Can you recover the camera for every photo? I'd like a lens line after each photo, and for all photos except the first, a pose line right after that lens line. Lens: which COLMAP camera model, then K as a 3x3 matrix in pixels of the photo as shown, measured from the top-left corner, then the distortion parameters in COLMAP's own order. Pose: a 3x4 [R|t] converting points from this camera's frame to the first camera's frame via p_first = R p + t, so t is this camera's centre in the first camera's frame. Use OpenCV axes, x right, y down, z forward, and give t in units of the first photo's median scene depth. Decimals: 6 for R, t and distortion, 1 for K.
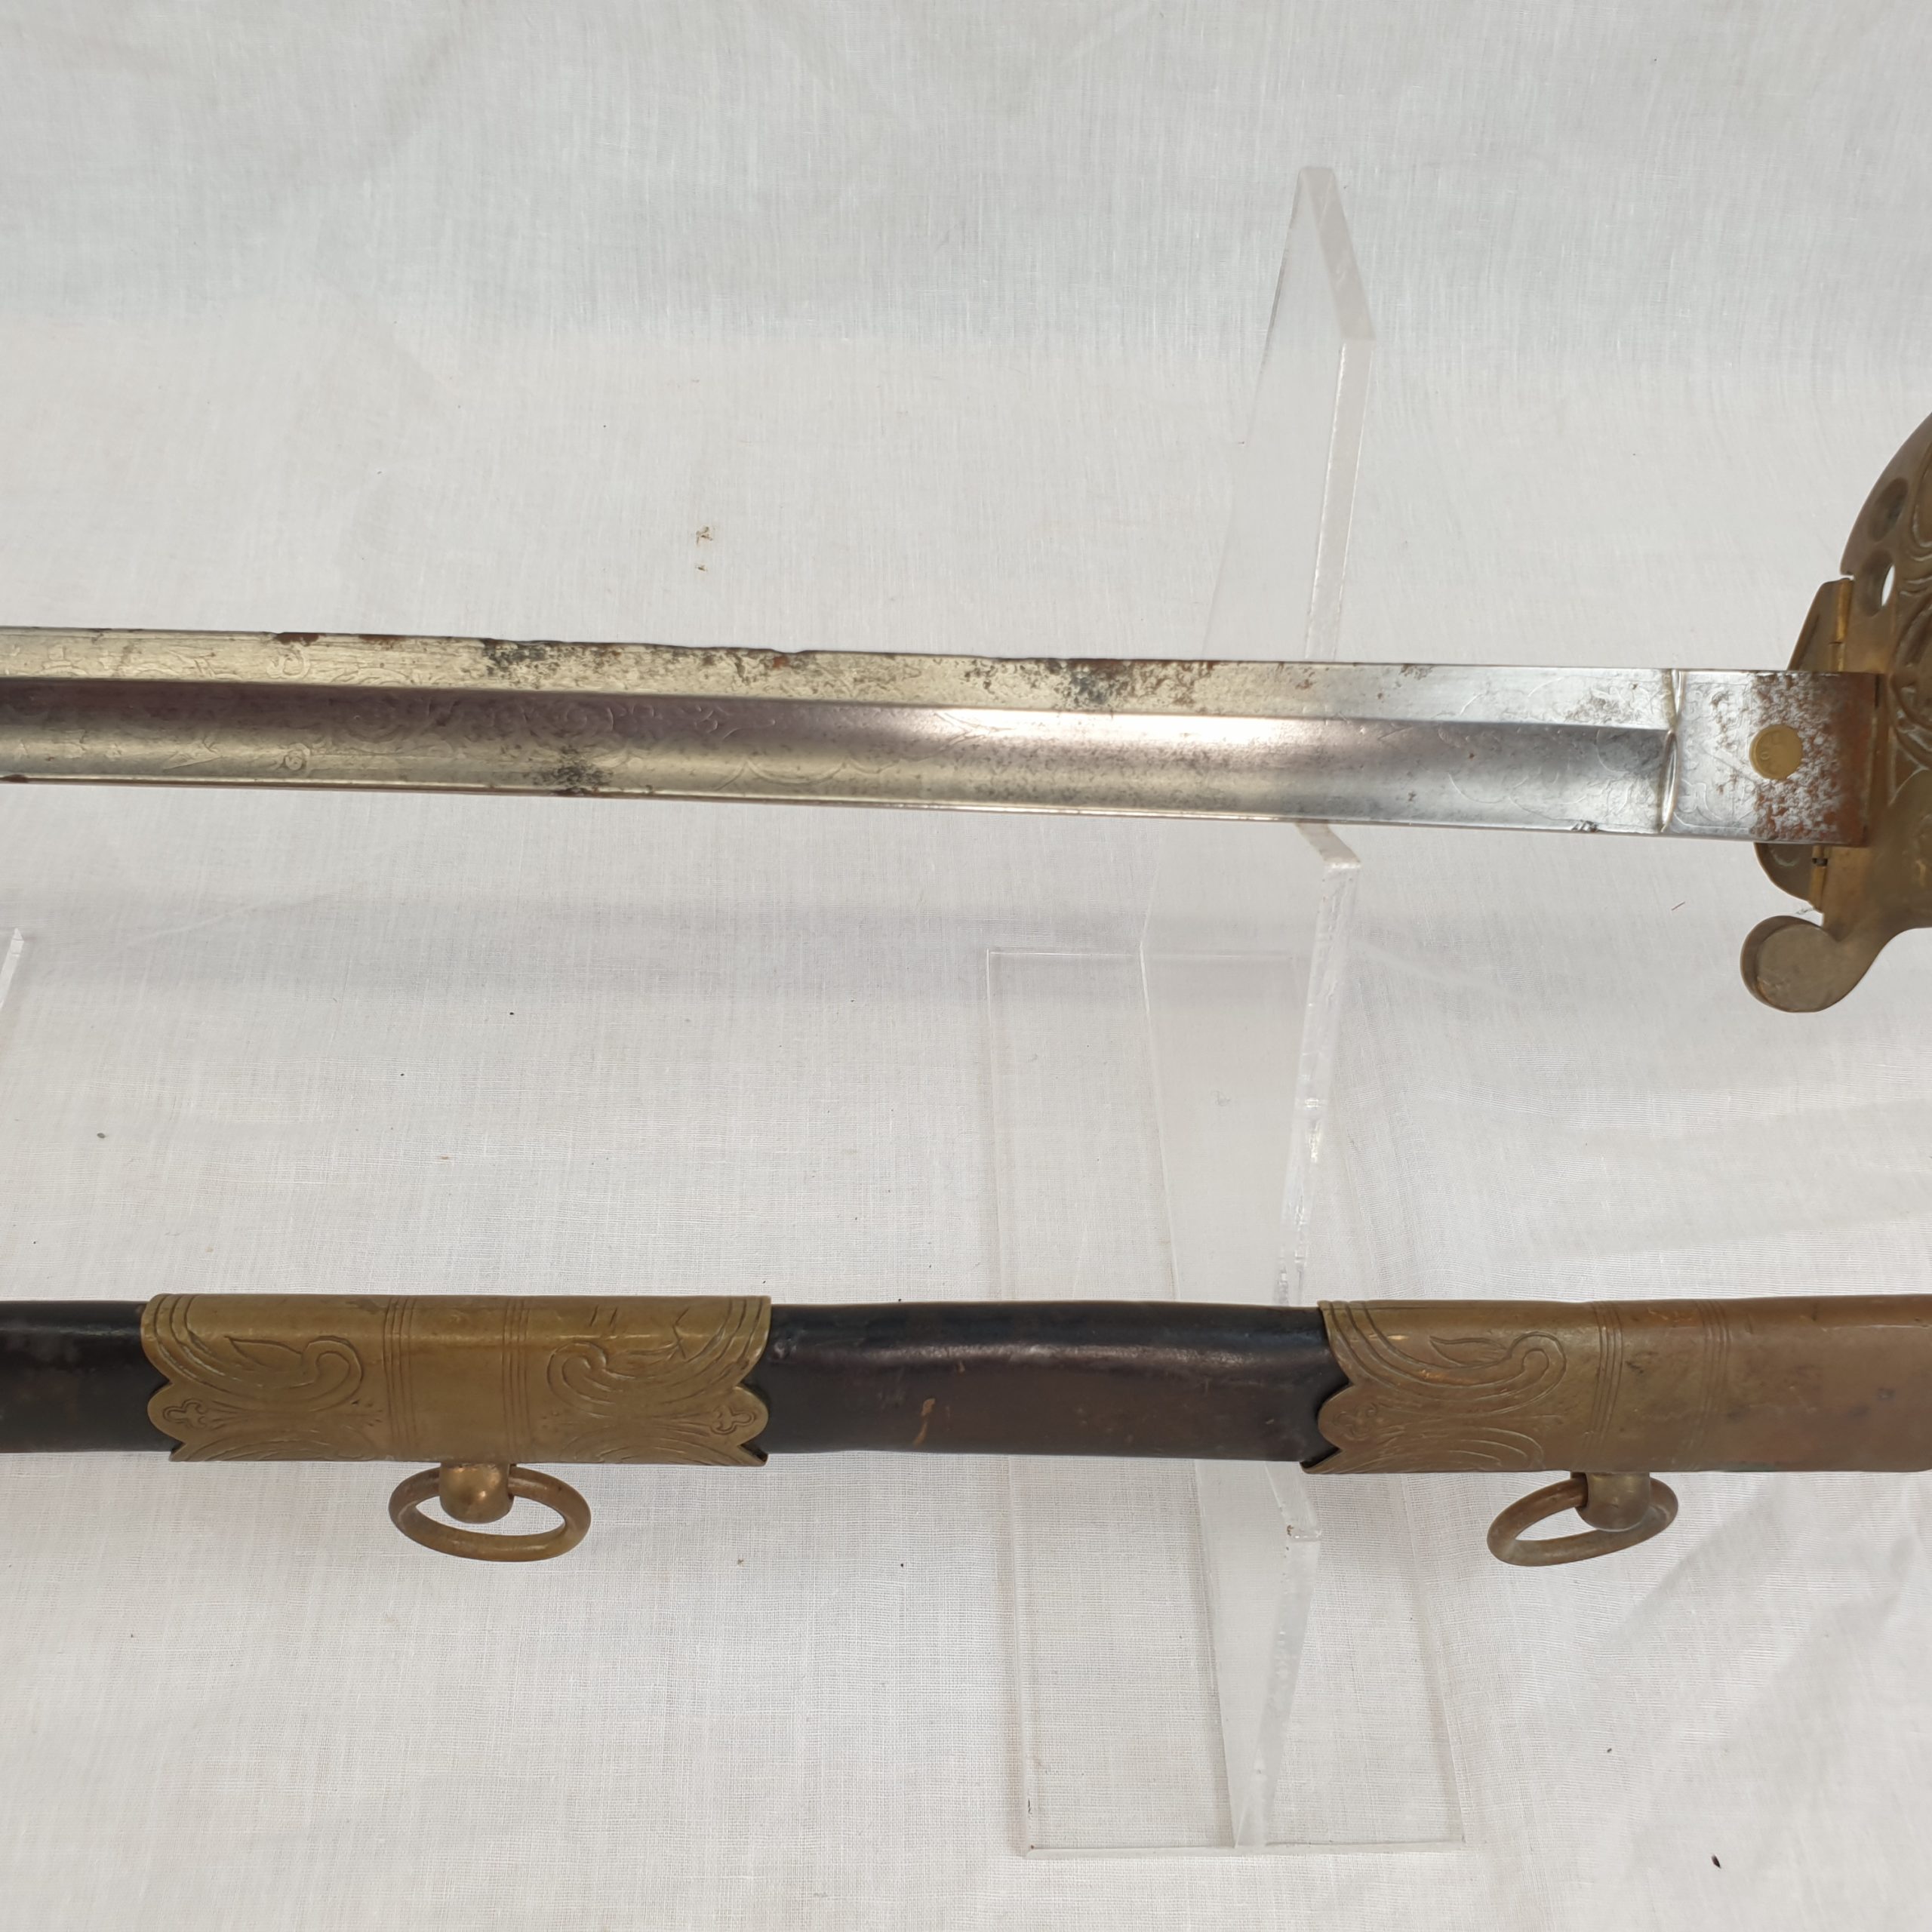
lens RADIAL K [[2046.5, 0, 995.0], [0, 2046.5, 967.8], [0, 0, 1]] dist [-0.012151, 0.000000]
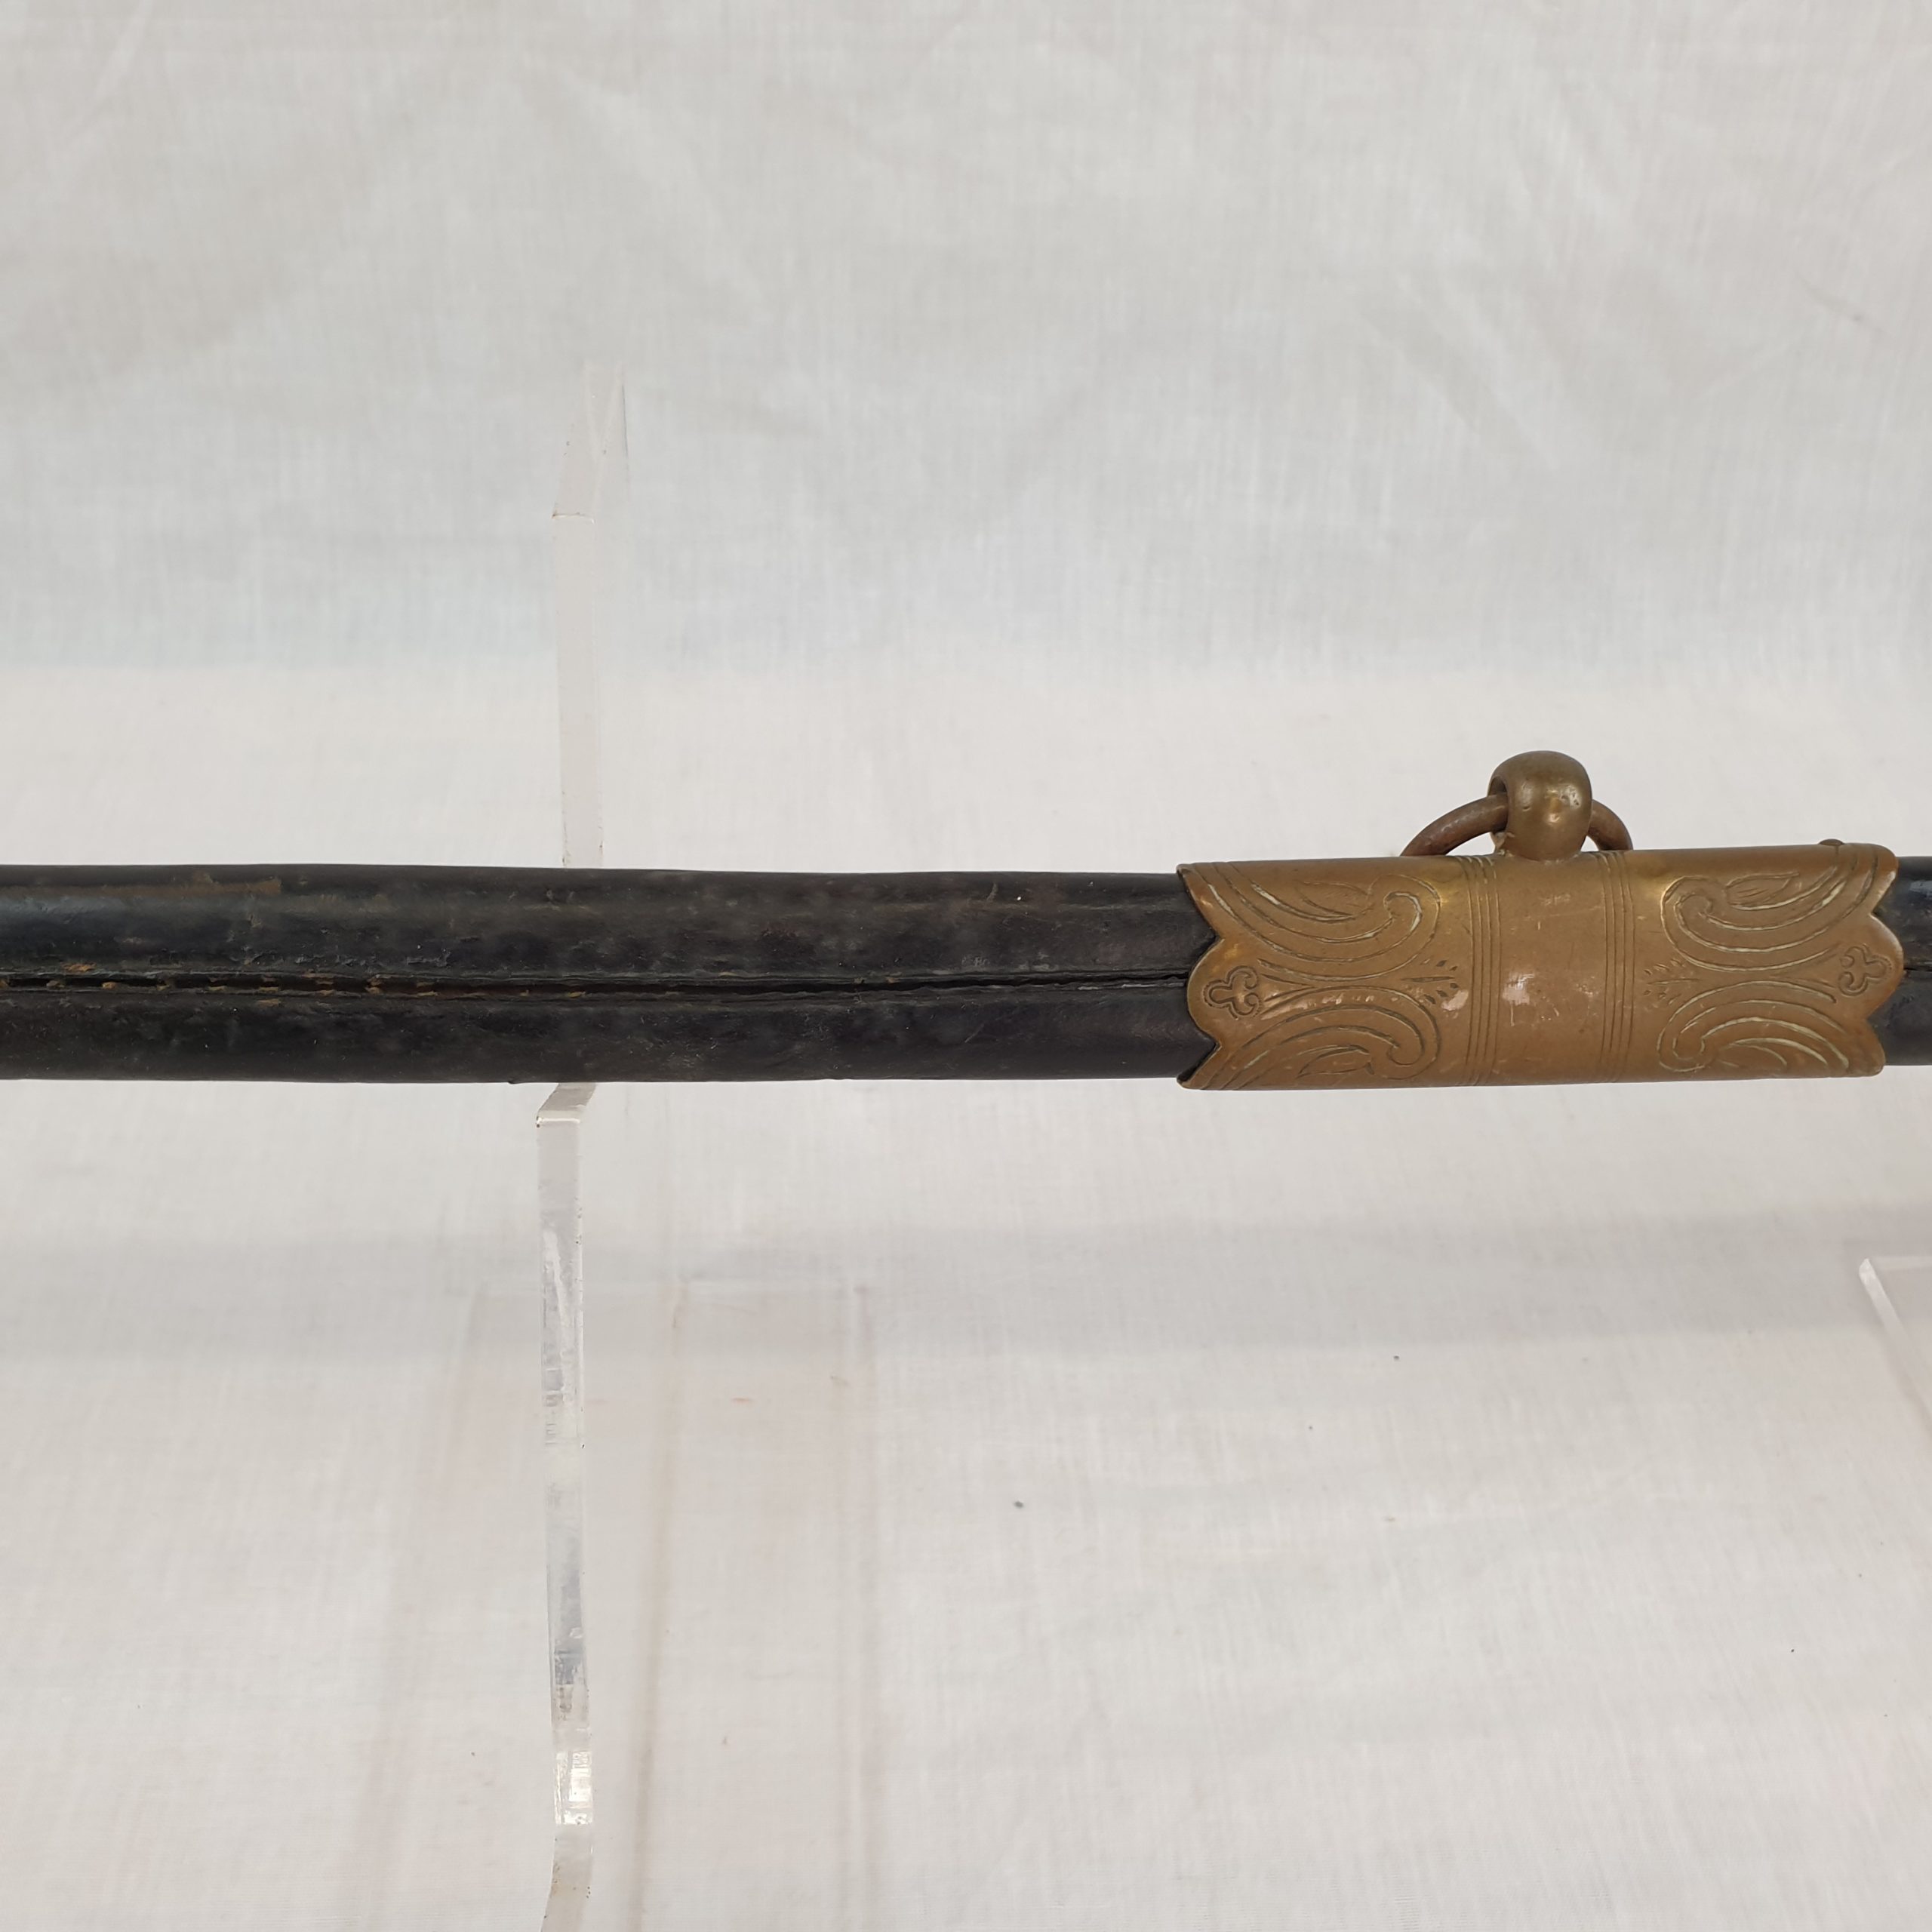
lens RADIAL K [[2046.5, 0, 978.5], [0, 2046.5, 990.2], [0, 0, 1]] dist [-0.012151, 0.000000]
pose [[0.999508, -0.029812, 0.009737, -0.332986], [0.031092, 0.982544, -0.183416, 0.017865], [-0.004099, 0.183628, 0.982987, 0.058712]]
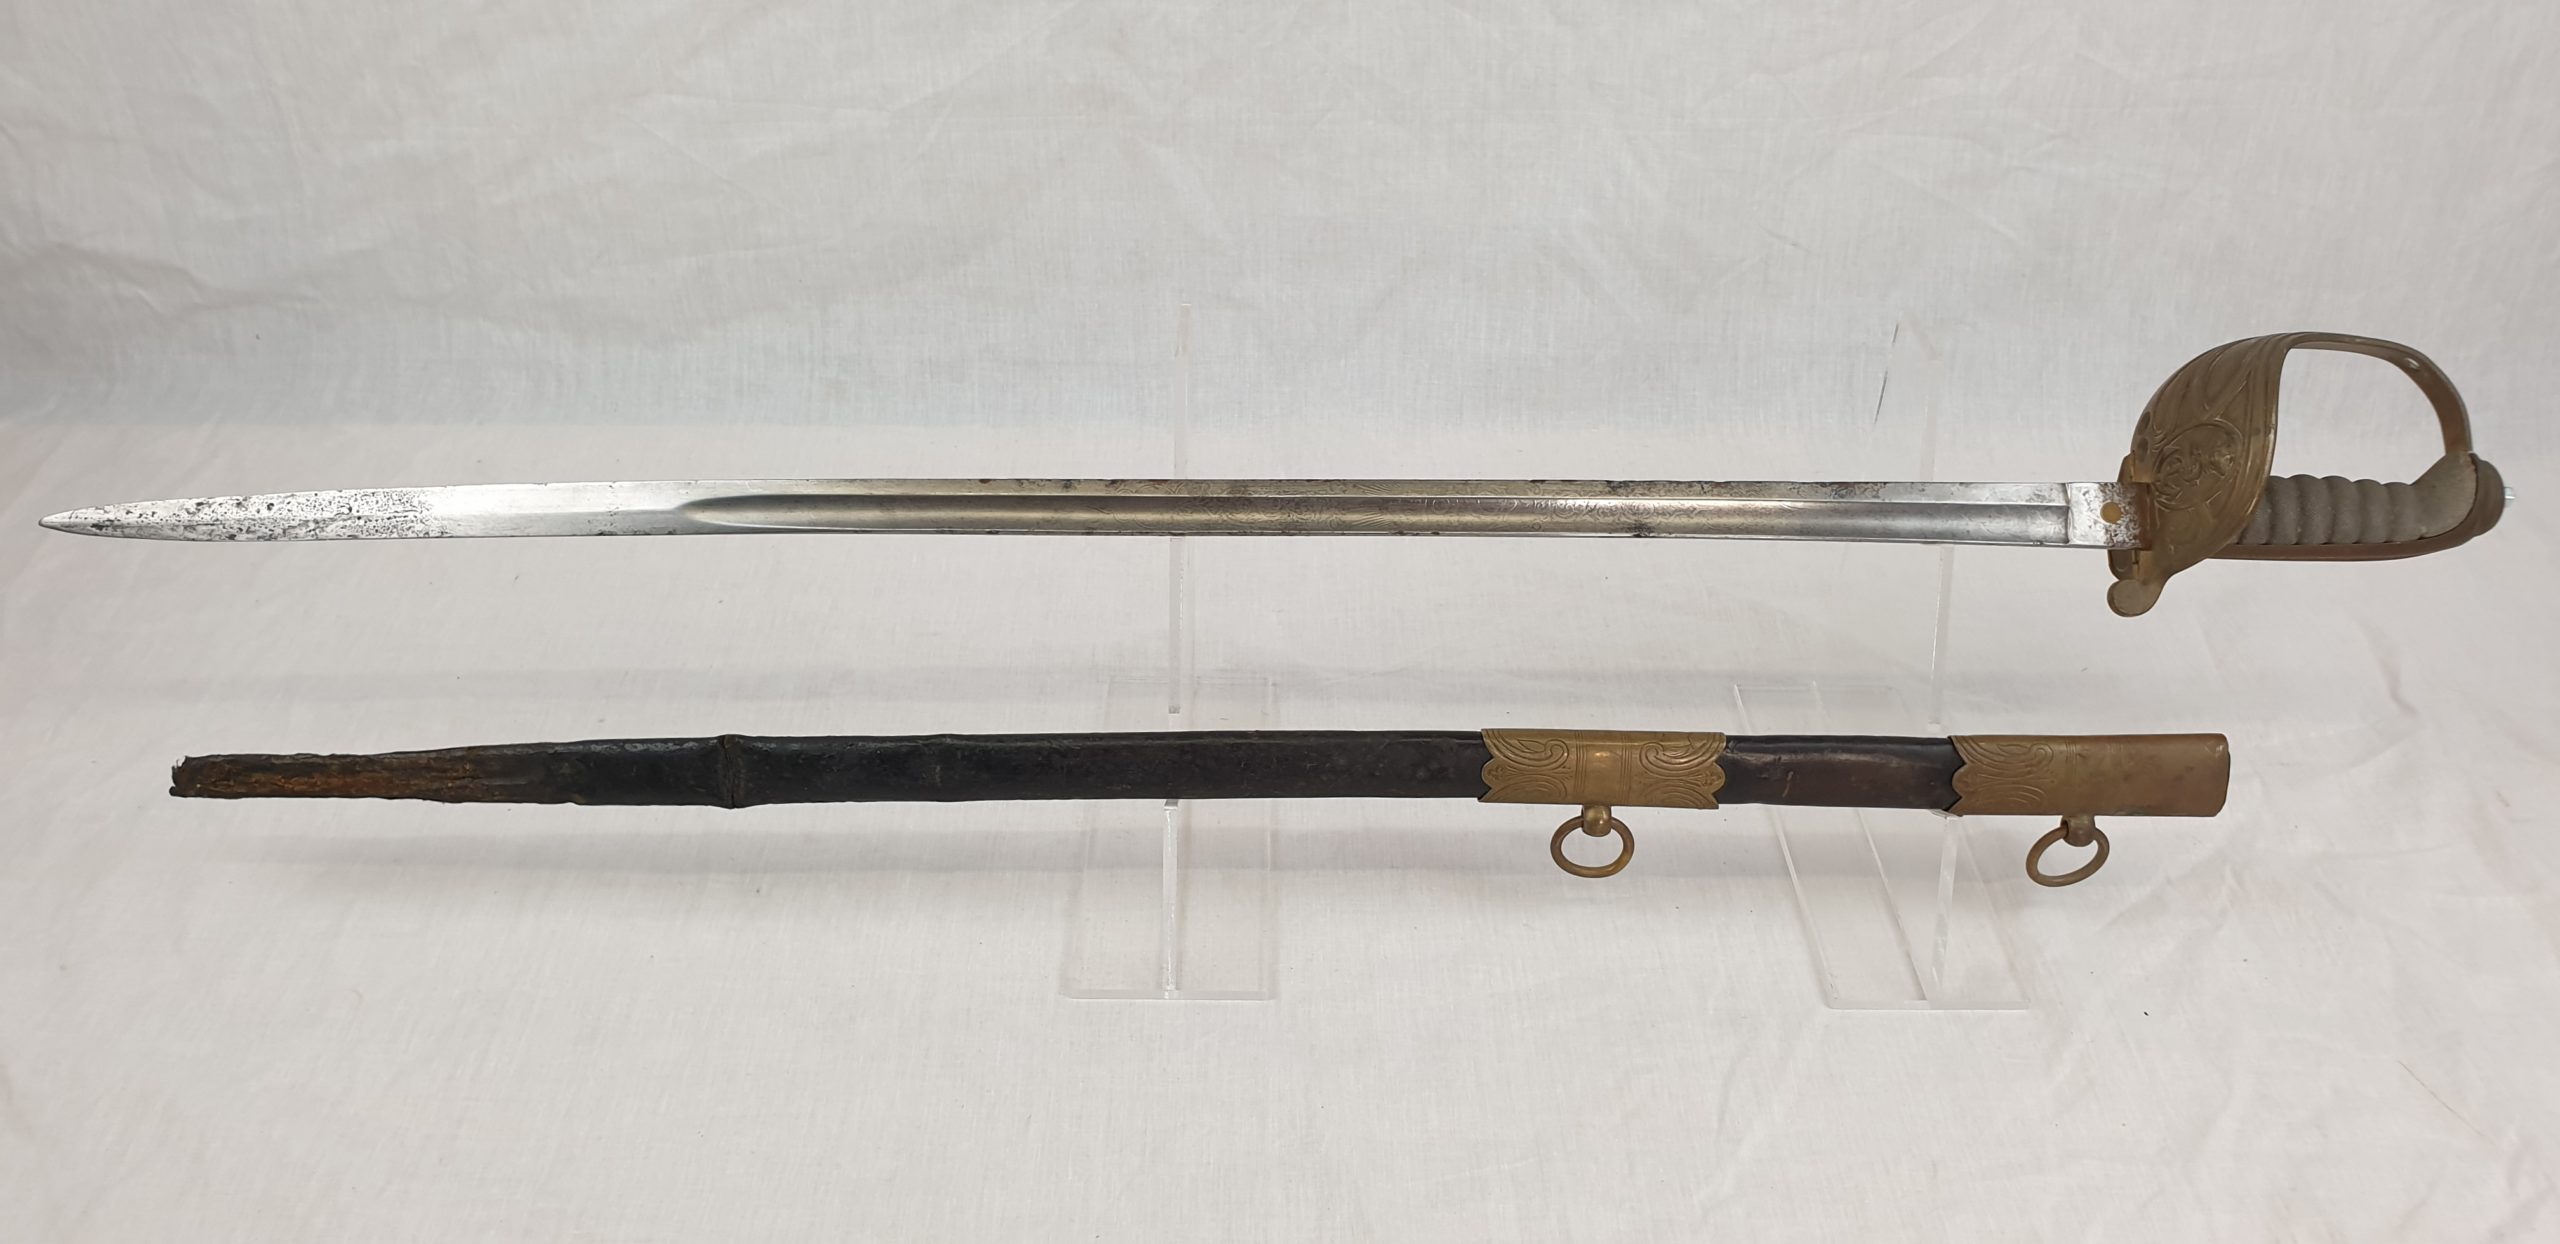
lens RADIAL K [[2010.9, 0, 1275.7], [0, 2010.9, 635.2], [0, 0, 1]] dist [0.013126, -0.019208]
pose [[0.998176, -0.024319, -0.055254, -0.279469], [0.008831, 0.964244, -0.264868, 0.374826], [0.059720, 0.263897, 0.962700, -0.771857]]
